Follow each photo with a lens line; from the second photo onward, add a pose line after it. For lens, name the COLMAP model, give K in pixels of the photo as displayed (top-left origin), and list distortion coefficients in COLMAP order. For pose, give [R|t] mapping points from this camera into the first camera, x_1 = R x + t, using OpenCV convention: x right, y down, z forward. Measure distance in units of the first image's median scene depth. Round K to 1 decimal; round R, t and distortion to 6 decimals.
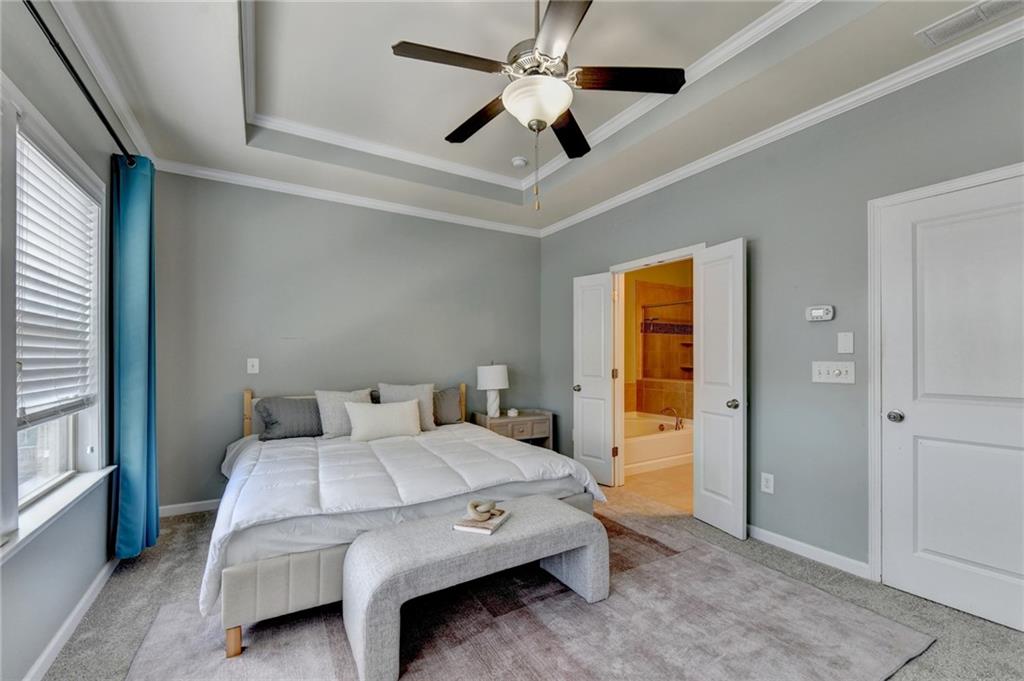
lens RADIAL K [[426.3, 0, 521.3], [0, 426.3, 354.8], [0, 0, 1]] dist [-0.000639, -0.000266]
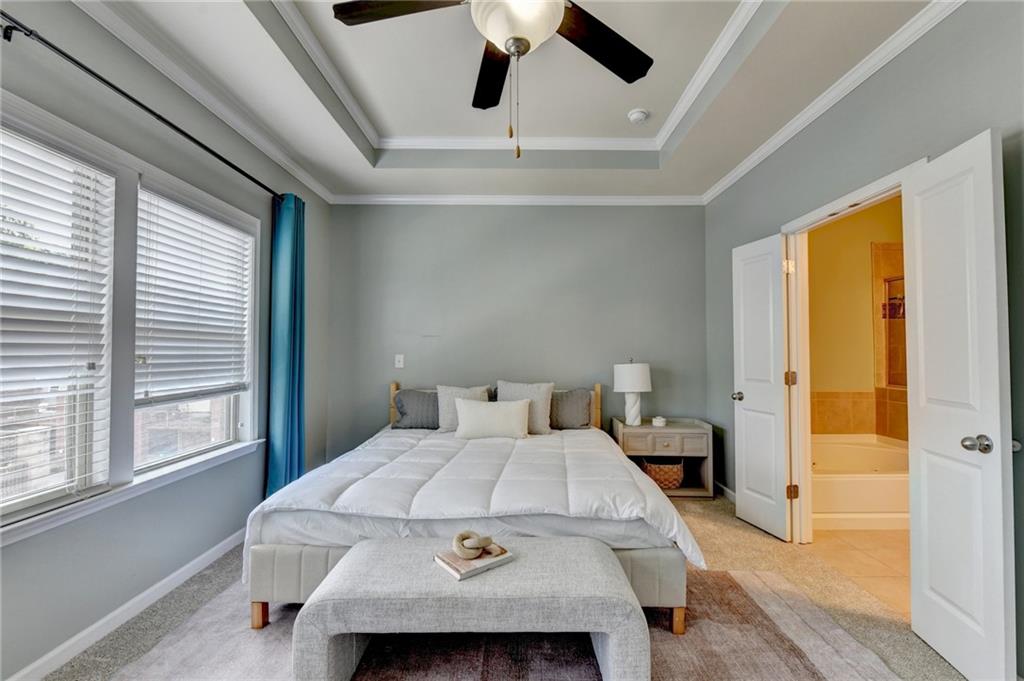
lens RADIAL K [[425.0, 0, 518.1], [0, 425.0, 342.6], [0, 0, 1]] dist [-0.002598, -0.000148]
pose [[0.852803, -0.011931, -0.522097, 0.245218], [0.001164, 0.999780, -0.020945, 0.000268], [0.522232, 0.017254, 0.852629, 0.215492]]
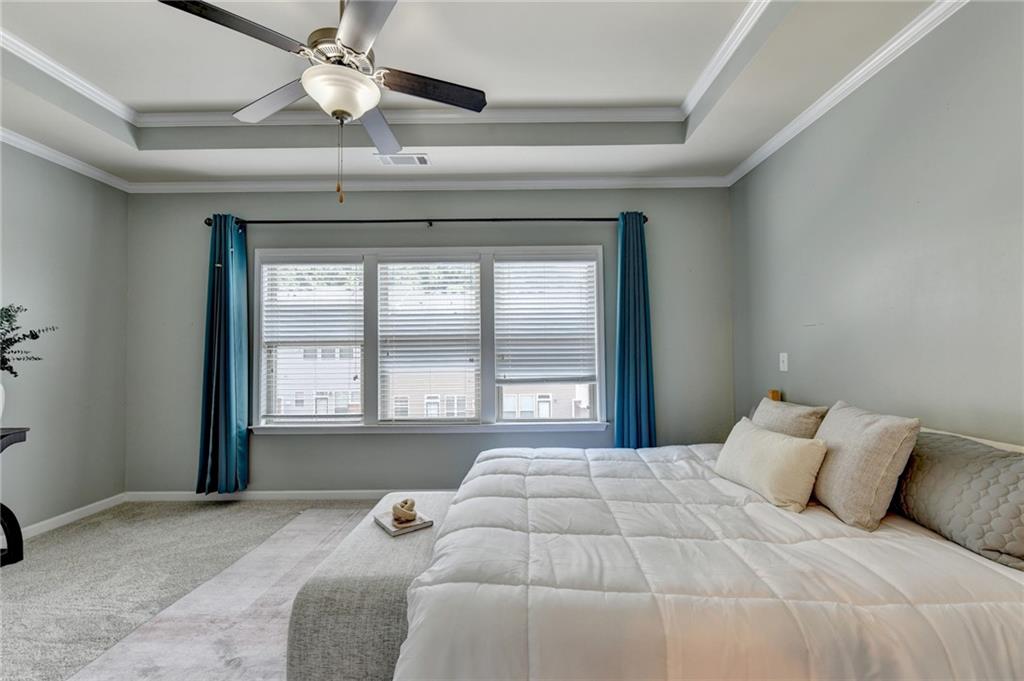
lens RADIAL K [[425.0, 0, 518.1], [0, 425.0, 342.6], [0, 0, 1]] dist [-0.002598, -0.000148]
pose [[-0.522302, -0.017687, -0.852577, 0.372102], [0.012695, 0.999513, -0.028512, 0.005674], [0.852666, -0.025716, -0.521823, 1.060738]]
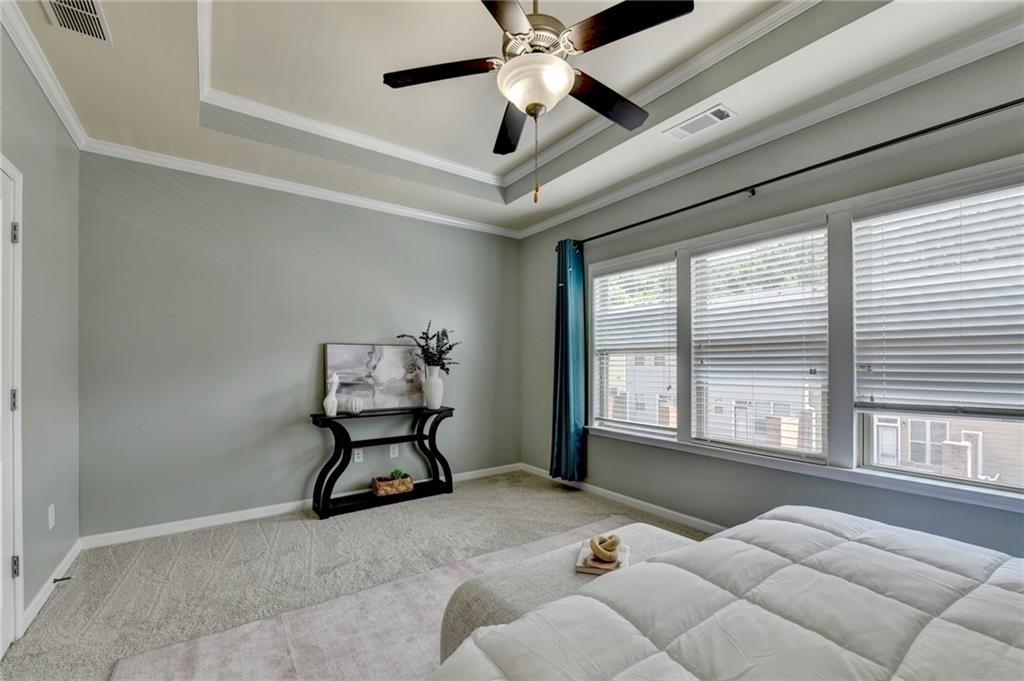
lens RADIAL K [[430.1, 0, 527.1], [0, 430.1, 363.3], [0, 0, 1]] dist [-0.004113, -0.000226]
pose [[-0.996415, 0.000099, -0.084604, 0.079039], [0.000362, 0.999995, -0.003099, 0.005388], [0.084603, -0.003119, -0.996410, 1.108842]]
